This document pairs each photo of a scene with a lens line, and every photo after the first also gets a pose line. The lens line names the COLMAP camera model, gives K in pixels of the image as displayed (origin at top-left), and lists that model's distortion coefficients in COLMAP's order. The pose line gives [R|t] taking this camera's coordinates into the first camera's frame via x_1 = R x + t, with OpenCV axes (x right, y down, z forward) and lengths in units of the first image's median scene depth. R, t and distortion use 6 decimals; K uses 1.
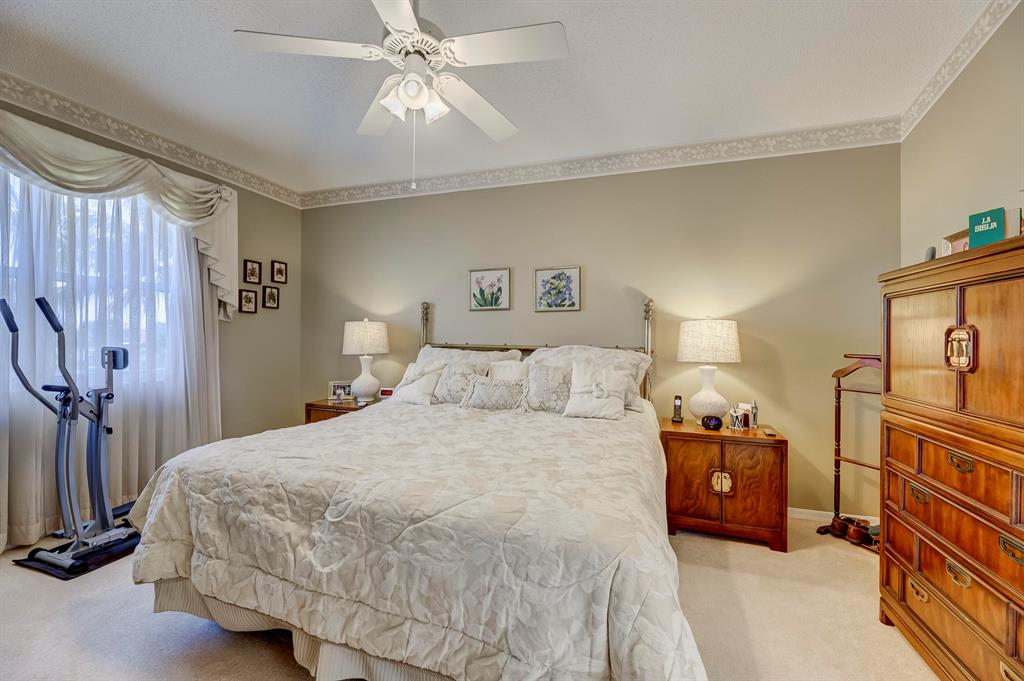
lens RADIAL K [[407.7, 0, 512.0], [0, 407.7, 340.5], [0, 0, 1]] dist [0.001728, -0.003161]
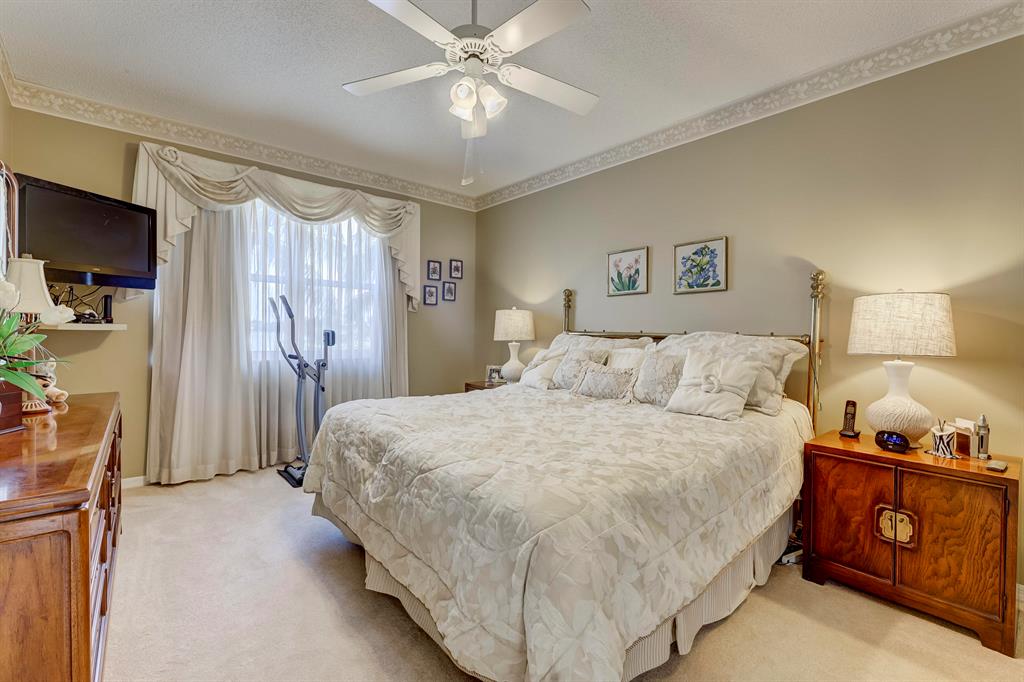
lens RADIAL K [[435.1, 0, 515.5], [0, 435.1, 337.1], [0, 0, 1]] dist [-0.000669, -0.000303]
pose [[0.865389, 0.010614, -0.500989, 0.269031], [-0.009458, 0.999944, 0.004848, 0.023292], [0.501012, 0.000543, 0.865440, 0.029100]]
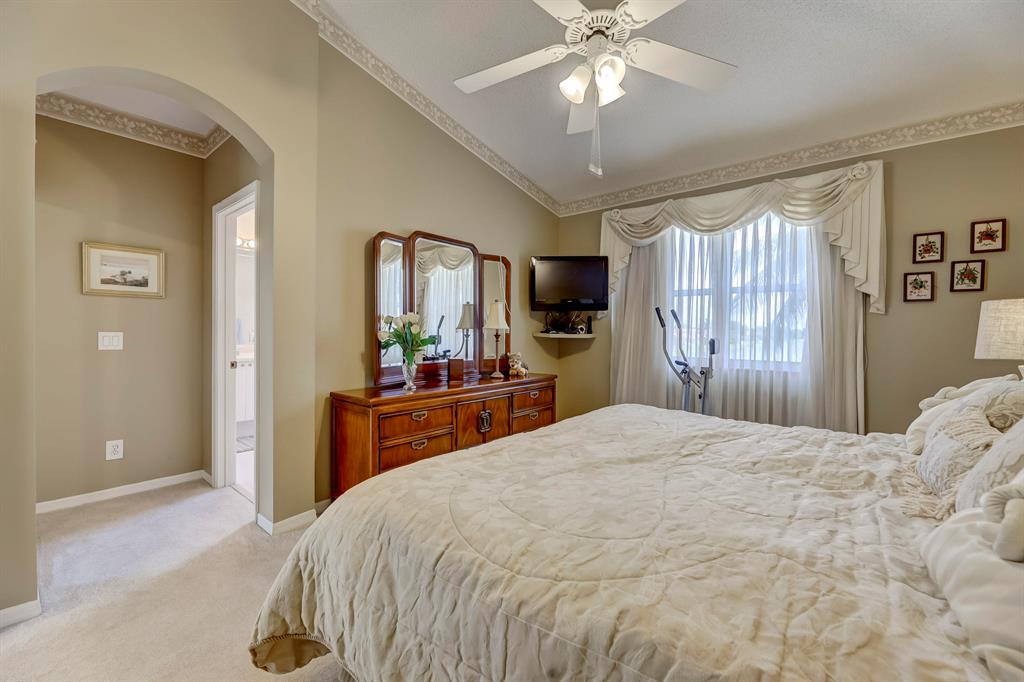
lens RADIAL K [[407.7, 0, 512.0], [0, 407.7, 341.0], [0, 0, 1]] dist [0.001728, -0.003161]
pose [[-0.342229, 0.006662, -0.939593, 0.459735], [-0.019286, 0.999714, 0.014113, 0.015312], [0.939419, 0.022951, -0.342002, 0.696491]]
